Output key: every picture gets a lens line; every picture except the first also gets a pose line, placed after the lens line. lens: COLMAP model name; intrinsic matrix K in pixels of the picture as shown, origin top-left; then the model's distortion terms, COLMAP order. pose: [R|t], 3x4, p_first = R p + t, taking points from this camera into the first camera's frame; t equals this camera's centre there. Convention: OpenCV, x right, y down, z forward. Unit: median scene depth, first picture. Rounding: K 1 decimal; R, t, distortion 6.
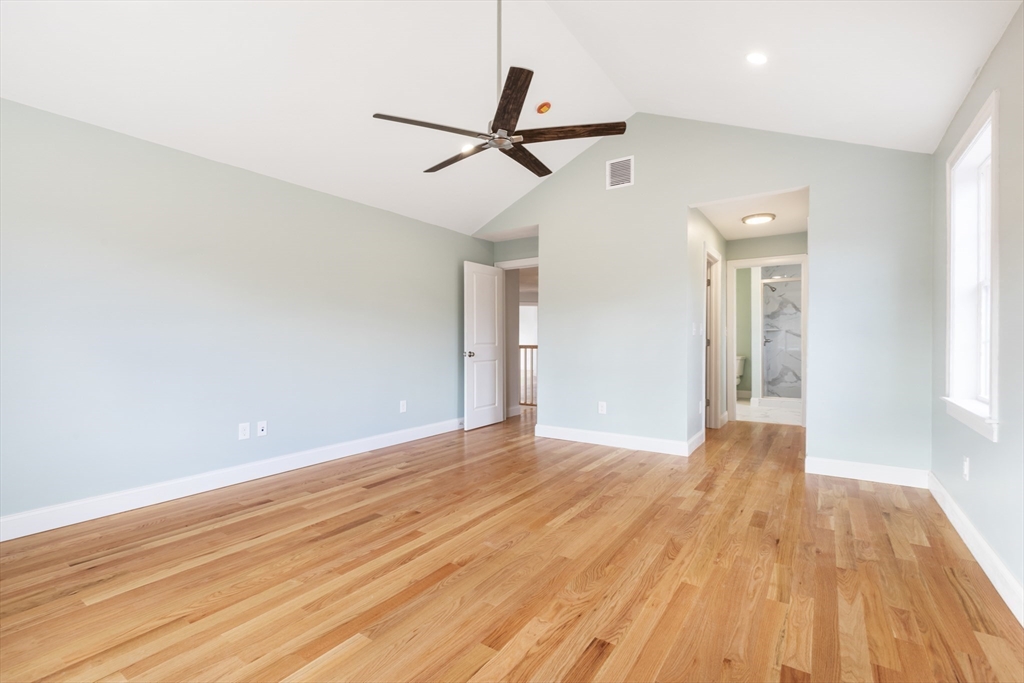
lens RADIAL K [[459.9, 0, 510.9], [0, 459.9, 337.4], [0, 0, 1]] dist [0.002135, -0.000099]
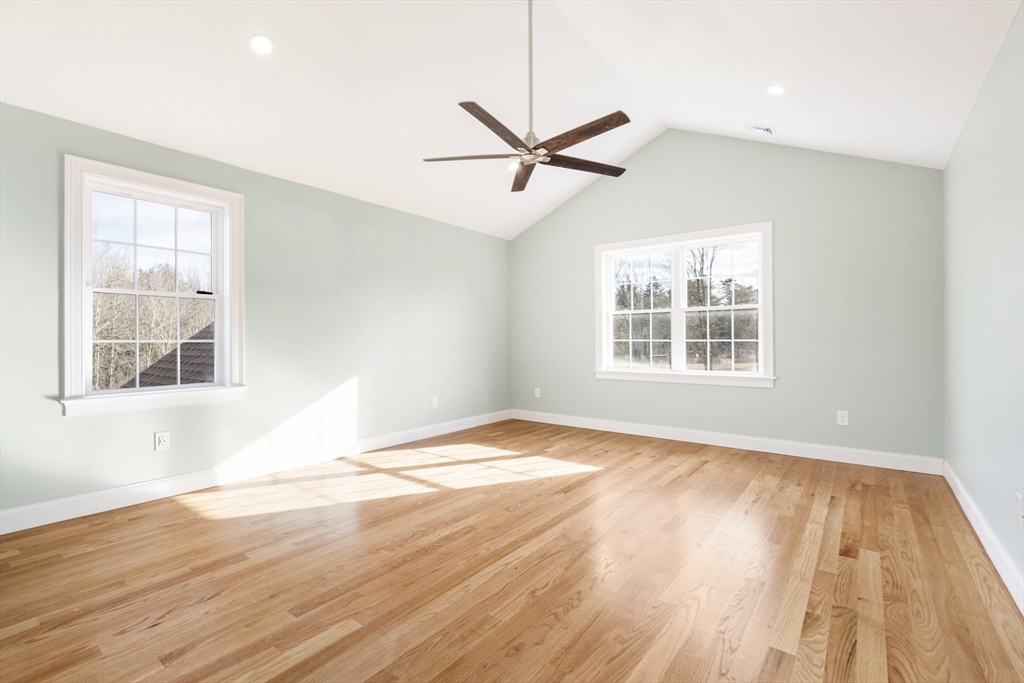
lens RADIAL K [[459.9, 0, 511.7], [0, 459.9, 341.4], [0, 0, 1]] dist [0.002135, -0.000099]
pose [[-0.998700, 0.001887, 0.050931, -0.019547], [0.001990, 0.999996, 0.001985, 0.006678], [-0.050927, 0.002083, -0.998700, 1.253820]]
